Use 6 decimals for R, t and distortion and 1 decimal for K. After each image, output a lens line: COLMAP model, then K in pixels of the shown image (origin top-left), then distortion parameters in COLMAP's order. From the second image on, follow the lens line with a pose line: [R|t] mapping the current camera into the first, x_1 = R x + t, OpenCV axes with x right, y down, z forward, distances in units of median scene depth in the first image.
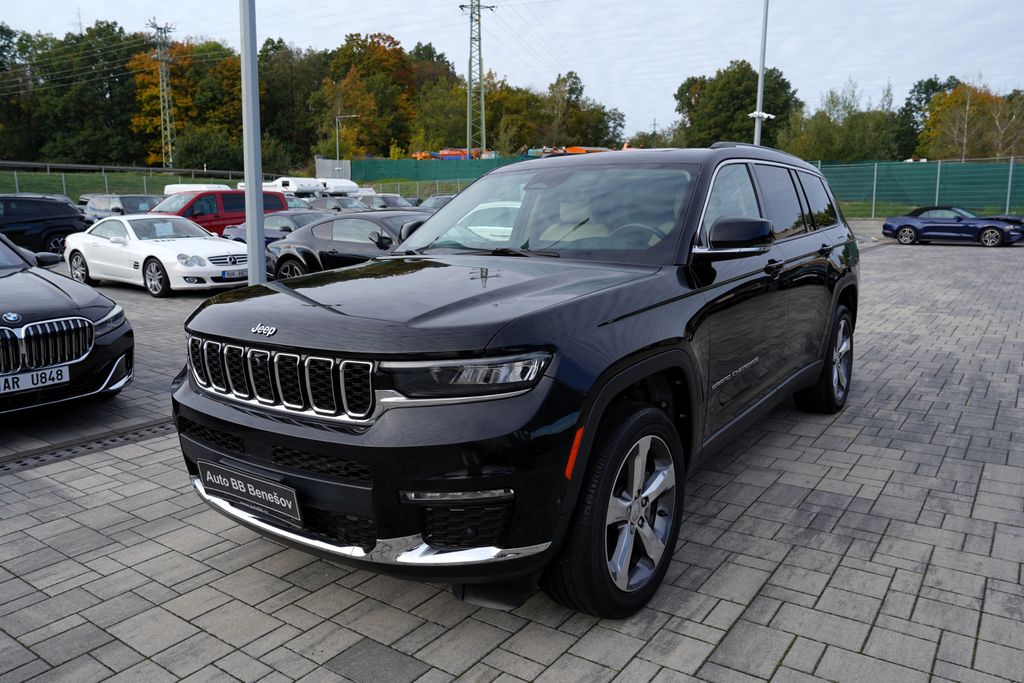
lens RADIAL K [[738.5, 0, 515.3], [0, 738.5, 342.9], [0, 0, 1]] dist [-0.025802, 0.001311]
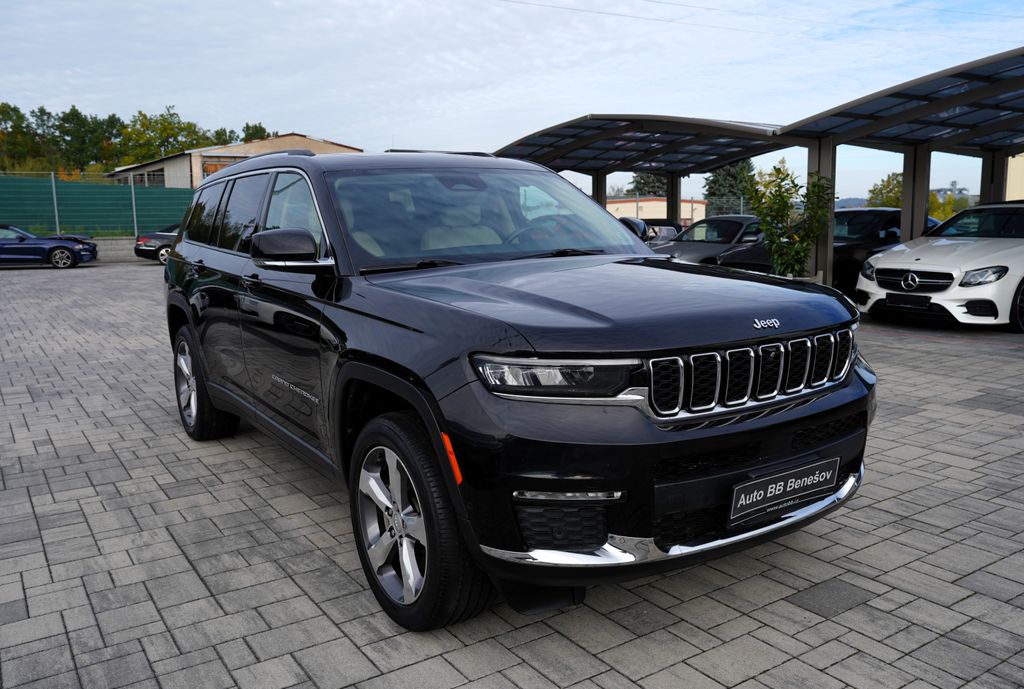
lens RADIAL K [[840.3, 0, 518.4], [0, 840.3, 339.7], [0, 0, 1]] dist [0.009113, 0.016545]
pose [[0.355936, -0.127852, 0.925723, -1.381681], [0.176691, 0.981937, 0.067678, -0.124359], [-0.917654, 0.139478, 0.372097, 0.802248]]
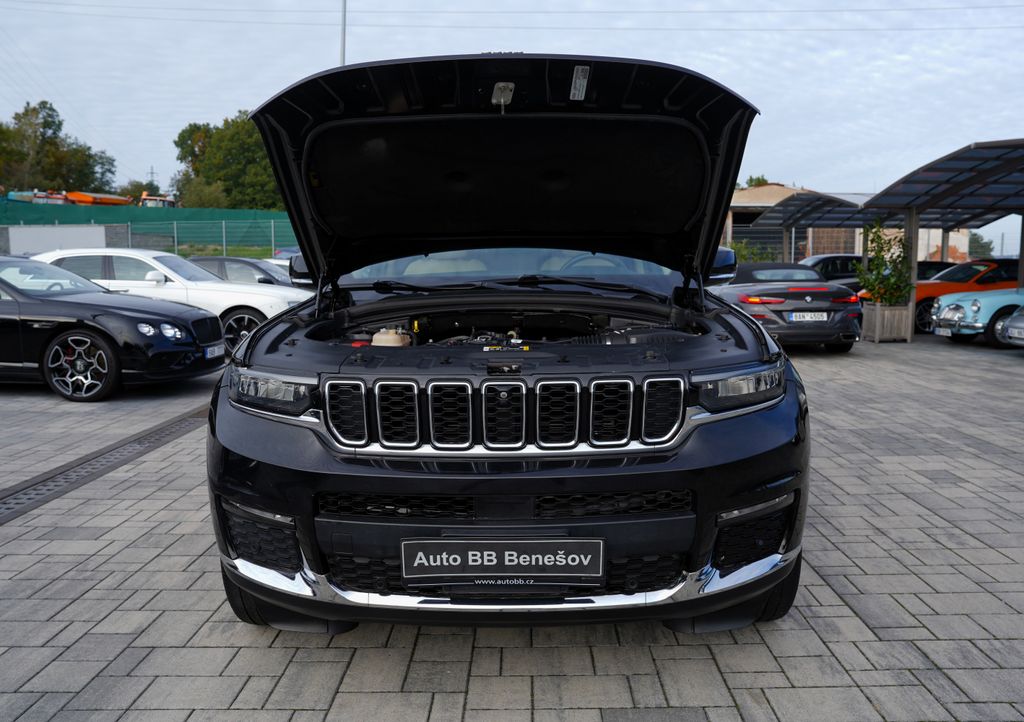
lens RADIAL K [[794.6, 0, 512.3], [0, 794.6, 371.5], [0, 0, 1]] dist [-0.014263, 0.025041]
pose [[0.827424, -0.068590, 0.557373, -0.746641], [0.097210, 0.995024, -0.021860, 0.015174], [-0.553100, 0.072270, 0.829974, 0.241852]]
